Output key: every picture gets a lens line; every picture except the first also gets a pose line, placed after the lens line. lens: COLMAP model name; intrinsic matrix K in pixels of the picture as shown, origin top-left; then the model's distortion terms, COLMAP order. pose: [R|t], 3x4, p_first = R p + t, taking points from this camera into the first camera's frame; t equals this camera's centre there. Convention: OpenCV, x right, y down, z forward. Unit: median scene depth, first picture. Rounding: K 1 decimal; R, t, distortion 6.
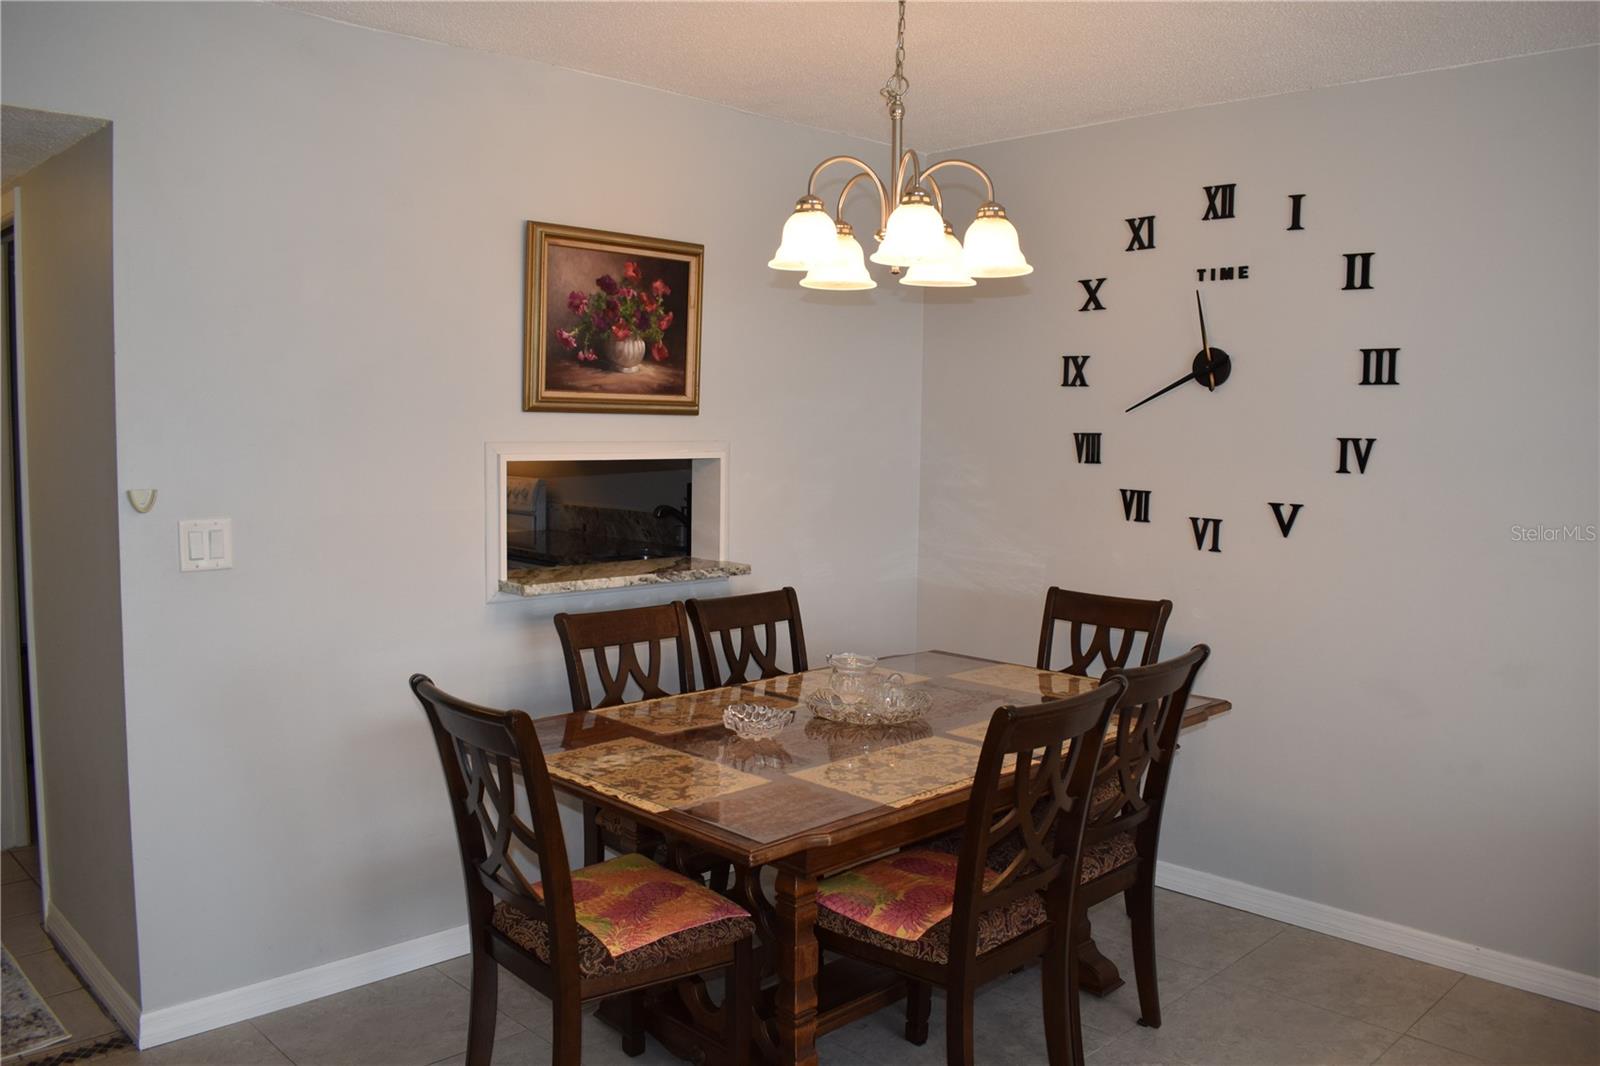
lens RADIAL K [[1284.8, 0, 829.6], [0, 1284.8, 530.0], [0, 0, 1]] dist [-0.082847, 0.001375]
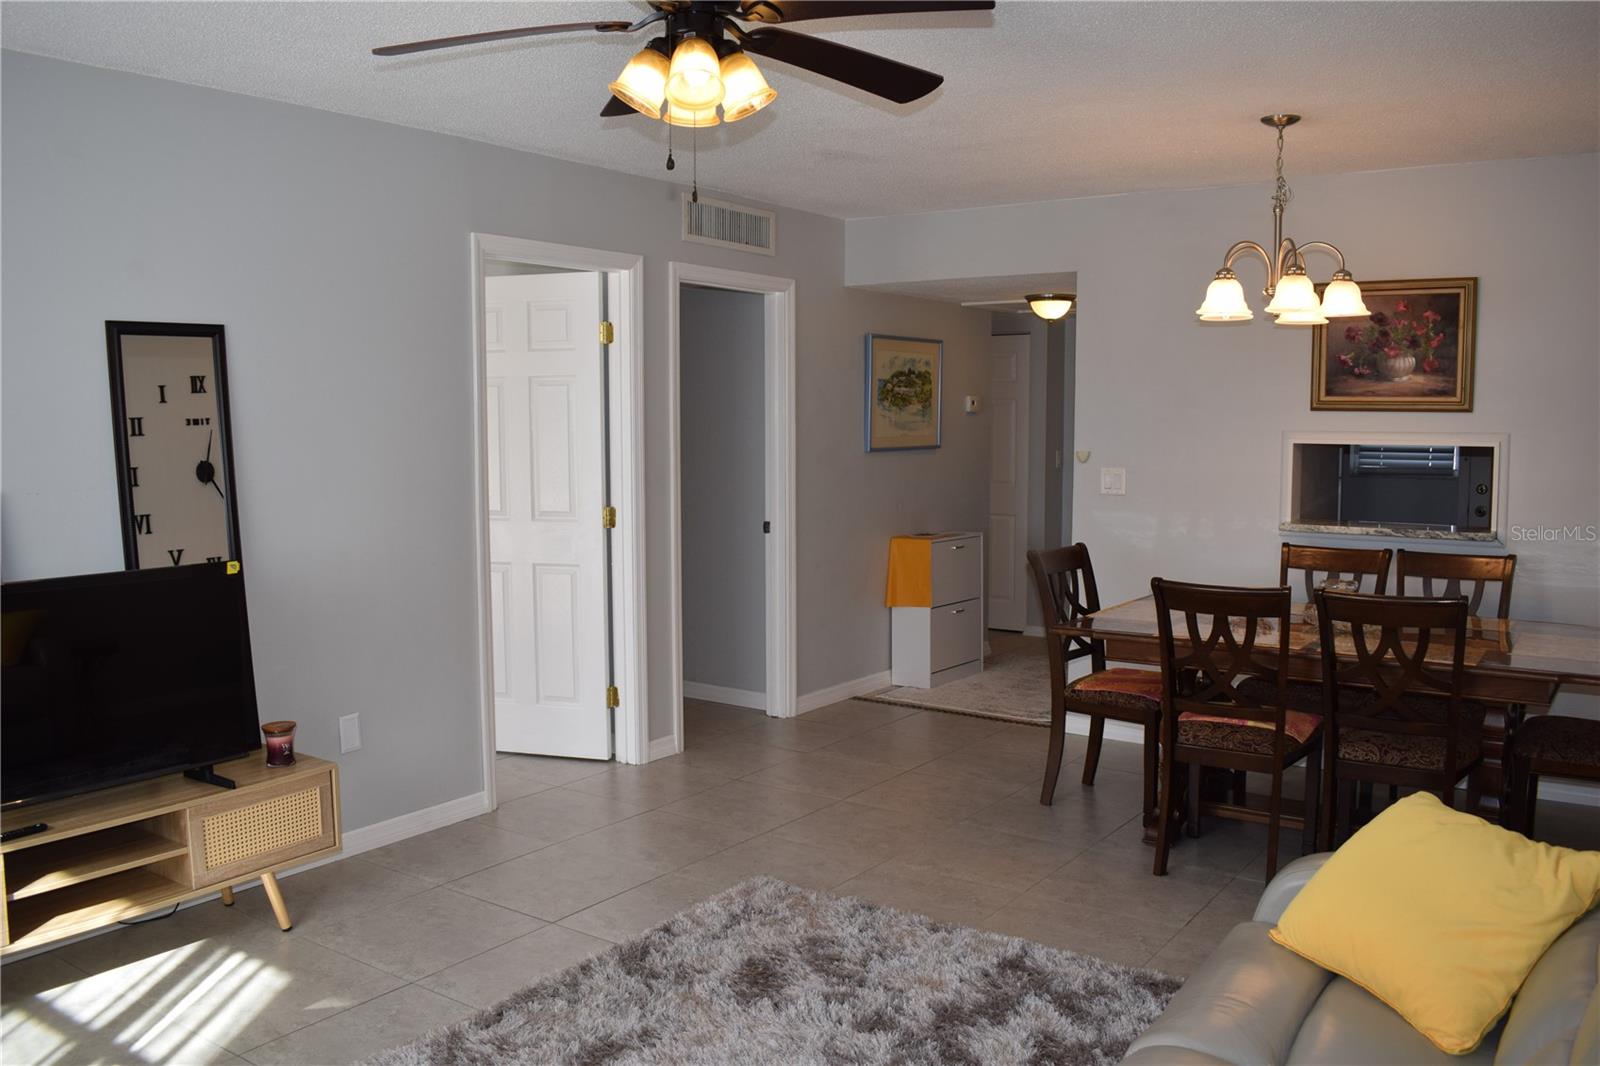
lens RADIAL K [[1284.8, 0, 829.6], [0, 1284.8, 530.0], [0, 0, 1]] dist [-0.082847, 0.001375]
pose [[0.216214, 0.084660, -0.972668, 1.048200], [-0.070416, 0.994991, 0.070951, -0.018006], [0.973803, 0.053150, 0.221093, 0.120587]]
